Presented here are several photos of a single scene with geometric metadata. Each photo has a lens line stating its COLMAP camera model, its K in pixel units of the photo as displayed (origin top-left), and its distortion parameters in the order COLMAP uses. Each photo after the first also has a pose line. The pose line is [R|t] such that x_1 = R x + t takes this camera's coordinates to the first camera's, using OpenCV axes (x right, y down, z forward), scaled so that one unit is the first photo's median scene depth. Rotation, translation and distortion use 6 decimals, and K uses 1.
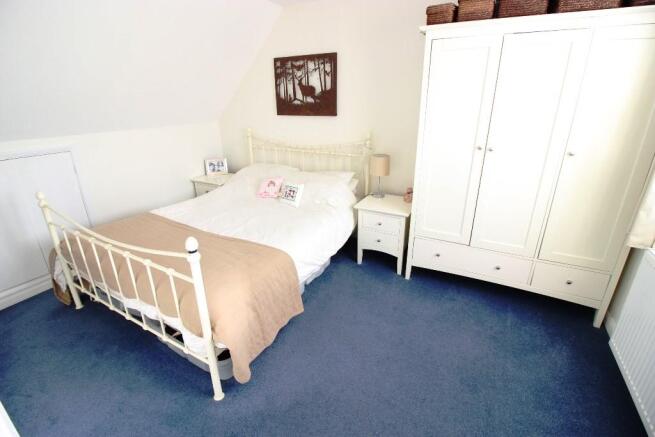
lens RADIAL K [[294.4, 0, 325.9], [0, 294.4, 206.1], [0, 0, 1]] dist [-0.000204, -0.017701]
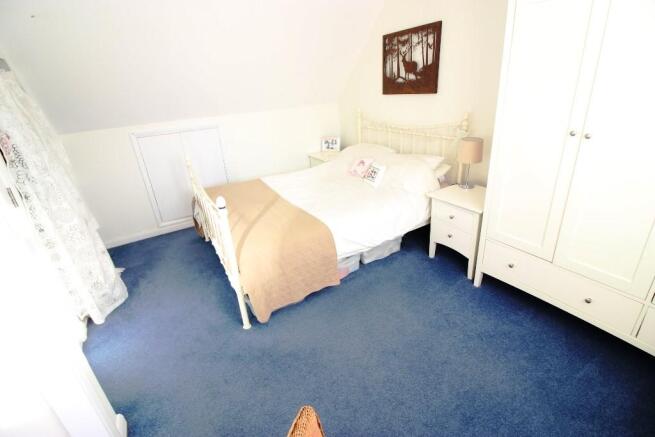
lens RADIAL K [[294.4, 0, 325.9], [0, 294.4, 206.1], [0, 0, 1]] dist [-0.000204, -0.017701]
pose [[0.861029, 0.145834, -0.487198, 0.241291], [-0.113199, 0.988928, 0.095959, -0.012761], [0.495798, -0.027473, 0.868003, 0.040661]]
